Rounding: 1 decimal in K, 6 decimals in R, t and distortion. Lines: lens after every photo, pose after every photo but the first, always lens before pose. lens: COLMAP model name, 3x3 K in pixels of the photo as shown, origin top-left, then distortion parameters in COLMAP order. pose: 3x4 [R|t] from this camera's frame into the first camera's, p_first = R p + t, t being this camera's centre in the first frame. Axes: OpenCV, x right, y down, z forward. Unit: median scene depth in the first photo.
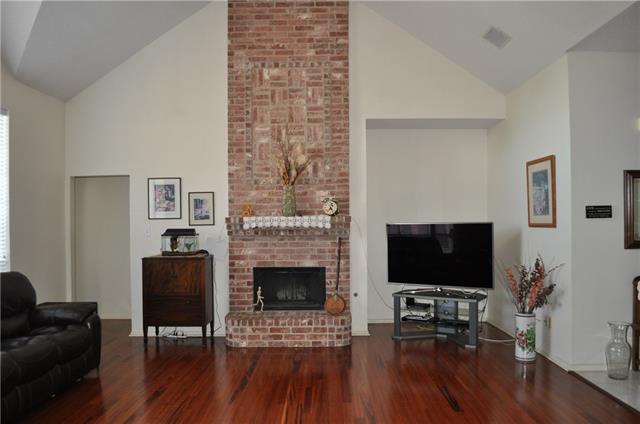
lens RADIAL K [[543.4, 0, 320.0], [0, 543.4, 212.0], [0, 0, 1]] dist [0.002928, 0.005623]
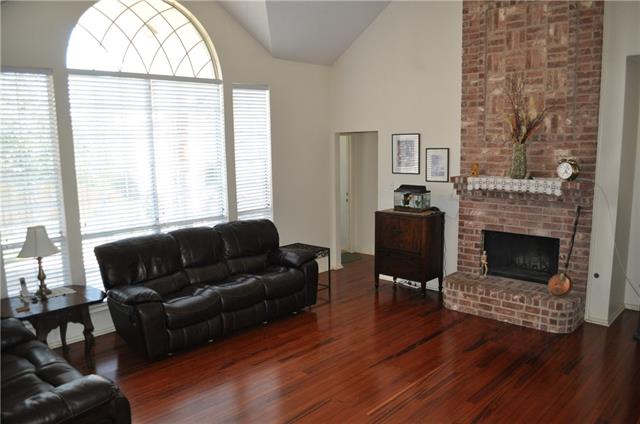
lens RADIAL K [[543.4, 0, 320.0], [0, 543.4, 212.0], [0, 0, 1]] dist [0.002928, 0.005623]
pose [[0.752854, 0.089016, -0.652140, 0.281958], [0.011000, 0.988972, 0.147693, -0.071792], [0.658096, -0.118365, 0.743572, 0.115152]]
